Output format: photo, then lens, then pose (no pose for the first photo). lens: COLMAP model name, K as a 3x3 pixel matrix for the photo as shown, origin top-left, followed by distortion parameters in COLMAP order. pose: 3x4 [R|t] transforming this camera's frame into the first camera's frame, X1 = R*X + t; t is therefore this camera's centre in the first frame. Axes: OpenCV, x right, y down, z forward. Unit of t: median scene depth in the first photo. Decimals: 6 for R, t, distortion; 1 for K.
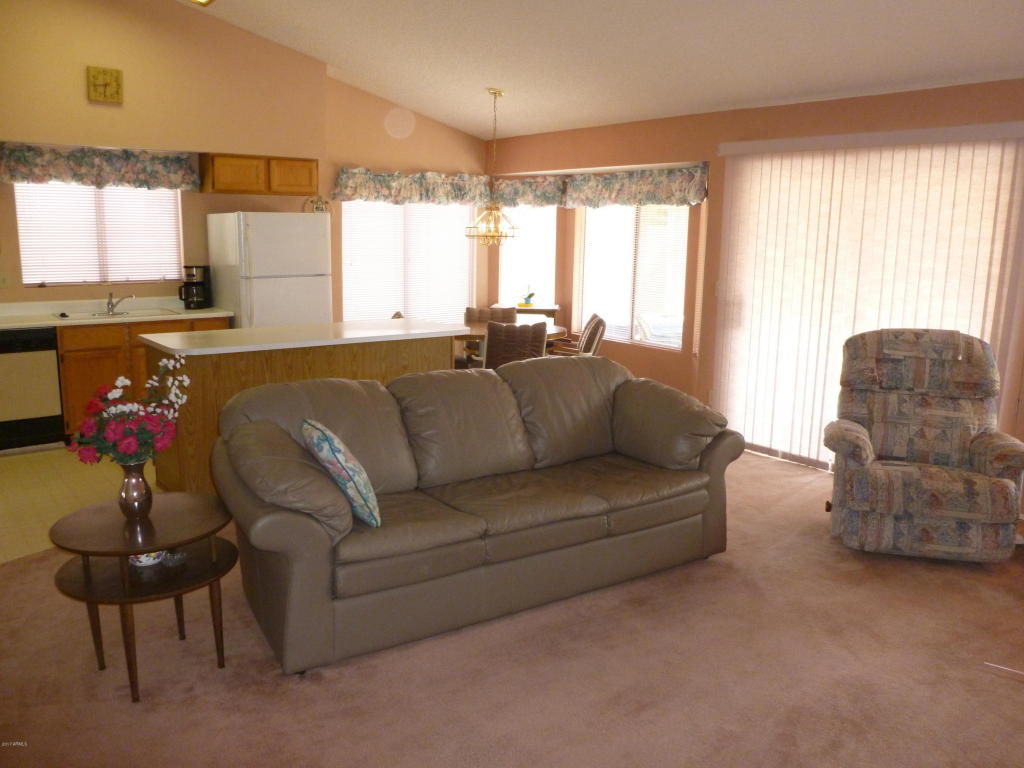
lens RADIAL K [[859.1, 0, 512.0], [0, 859.1, 384.0], [0, 0, 1]] dist [-0.065277, 0.080178]
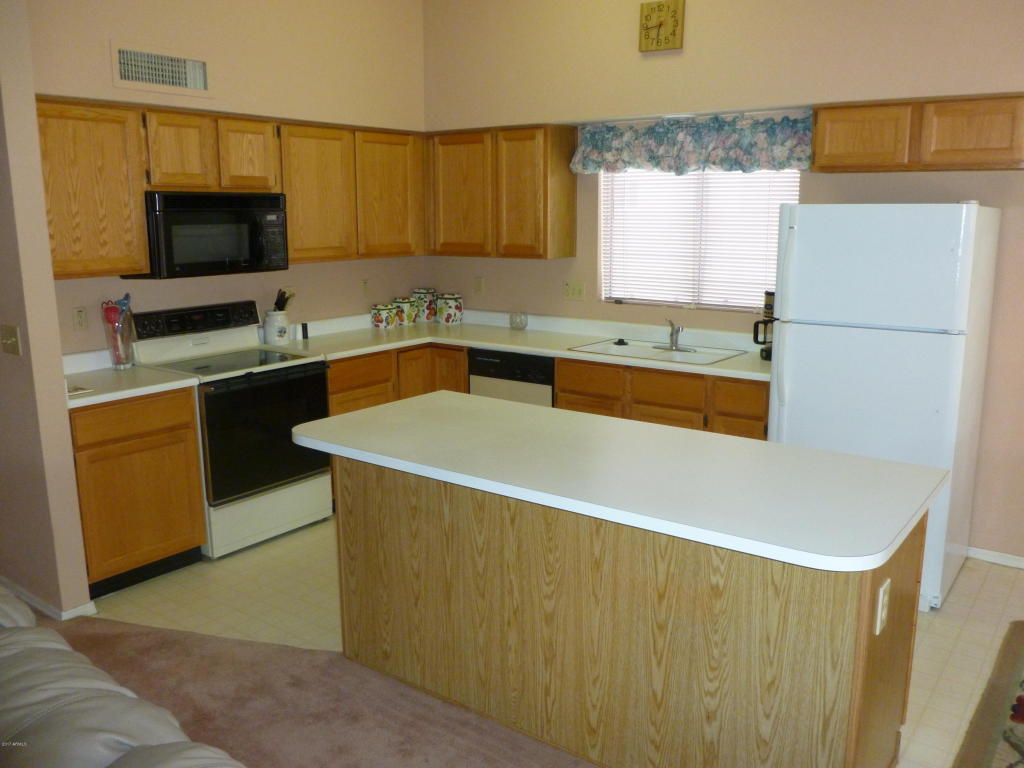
lens RADIAL K [[859.1, 0, 512.0], [0, 859.1, 384.0], [0, 0, 1]] dist [-0.065277, 0.080178]
pose [[0.278886, 0.181439, -0.943028, 0.186261], [-0.165723, 0.976350, 0.138840, -0.135744], [0.945917, 0.117561, 0.302359, 0.674452]]
